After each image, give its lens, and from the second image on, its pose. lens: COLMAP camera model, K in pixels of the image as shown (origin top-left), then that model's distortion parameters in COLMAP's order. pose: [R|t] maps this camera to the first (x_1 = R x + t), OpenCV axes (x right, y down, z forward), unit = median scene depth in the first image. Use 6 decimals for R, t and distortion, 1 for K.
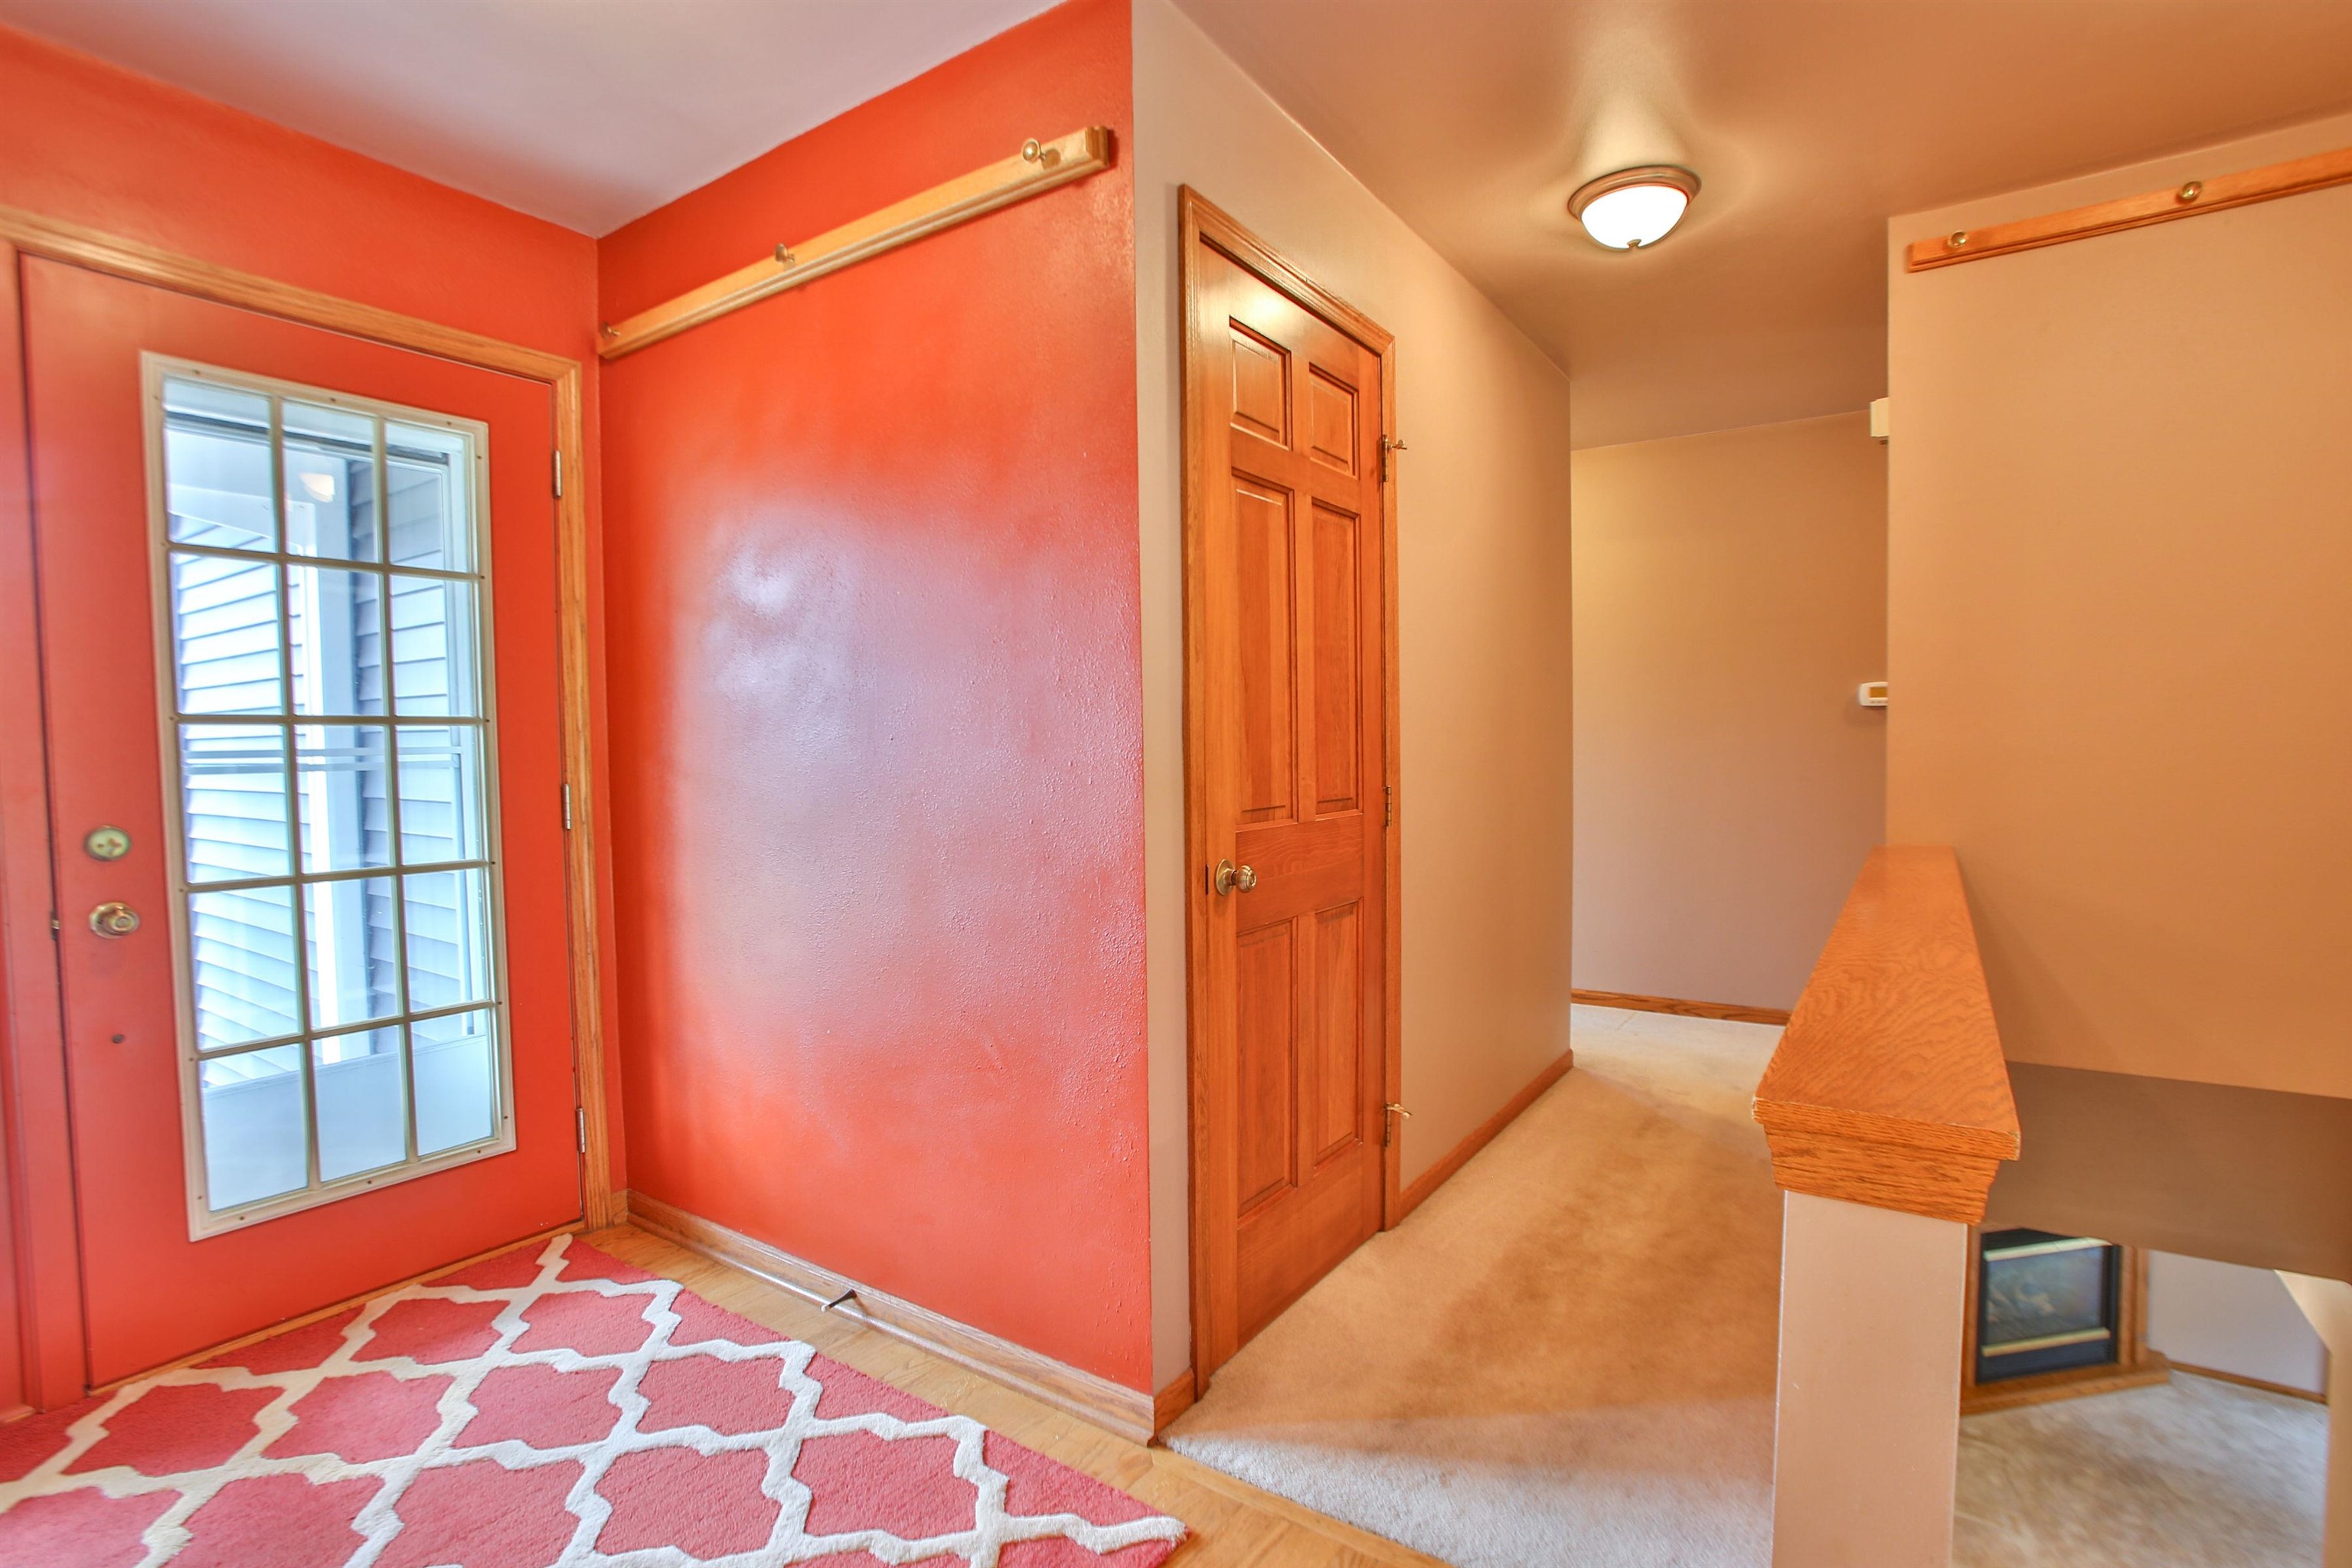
lens RADIAL K [[1147.8, 0, 1171.2], [0, 1147.8, 804.7], [0, 0, 1]] dist [-0.074960, 0.039634]
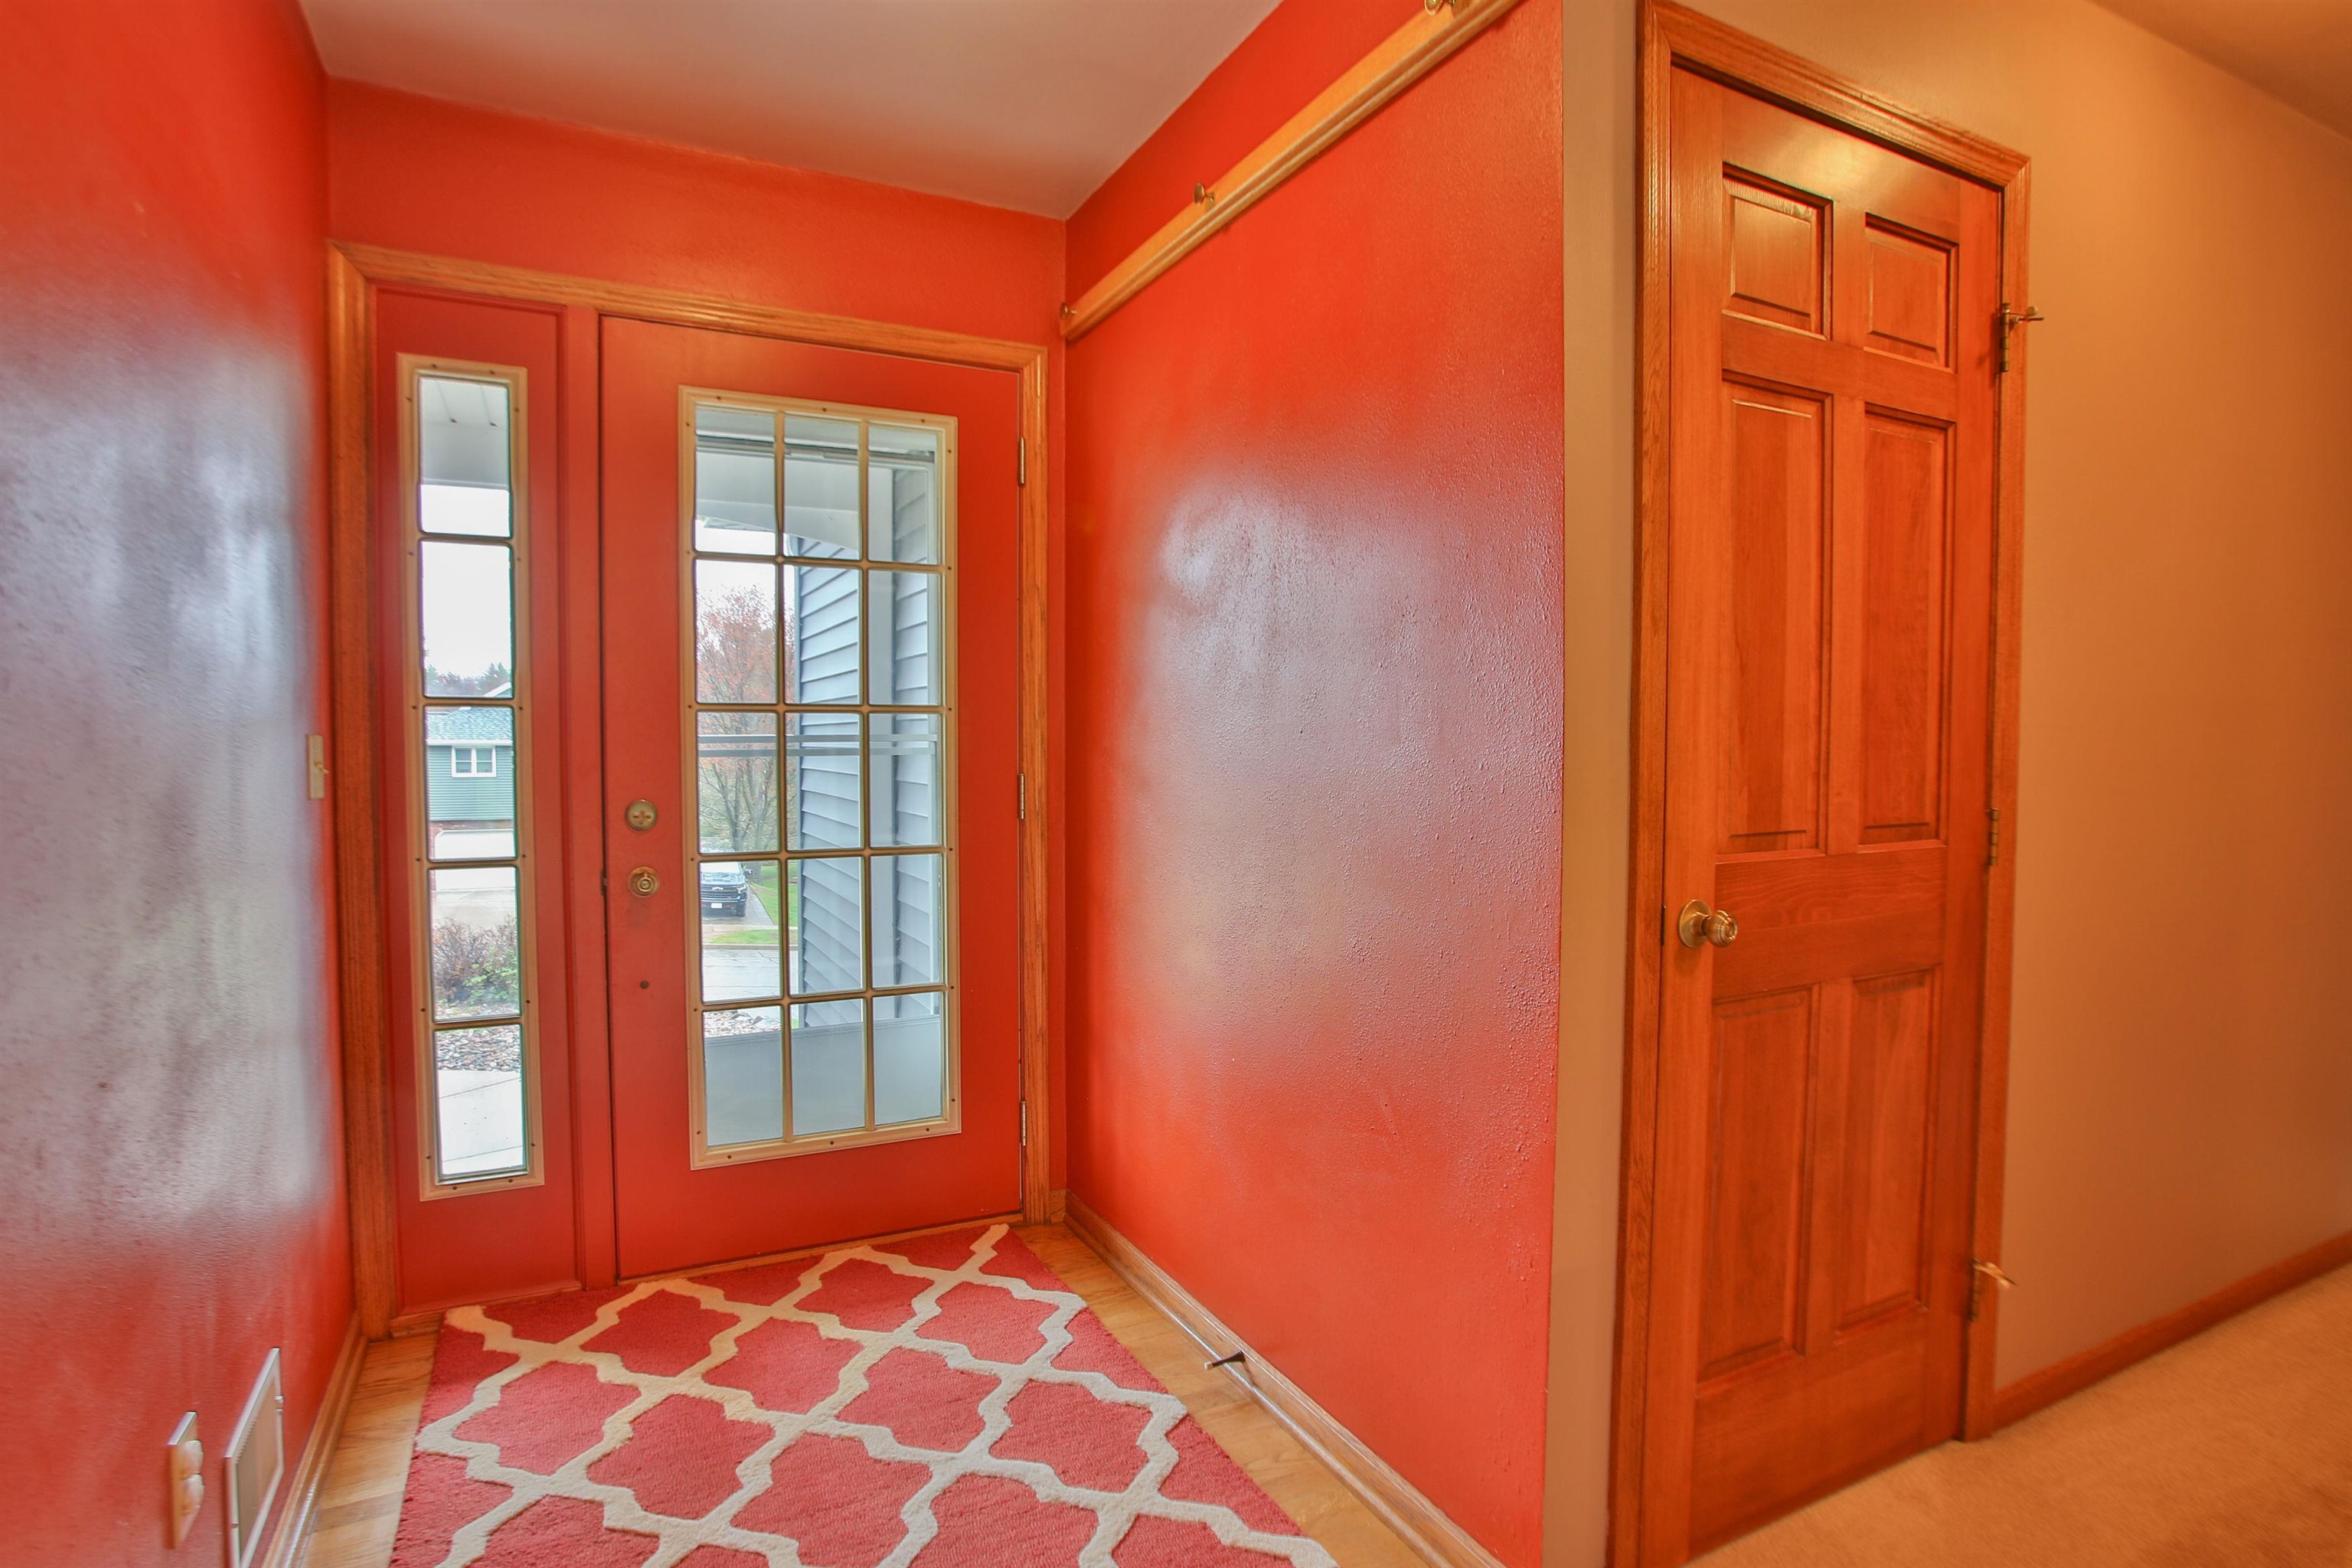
lens RADIAL K [[1217.7, 0, 1177.5], [0, 1217.7, 800.3], [0, 0, 1]] dist [-0.072846, 0.040542]
pose [[0.879447, 0.036414, -0.474601, 0.110647], [-0.037472, 0.999272, 0.007232, -0.009035], [0.474519, 0.011425, 0.880171, 0.145415]]
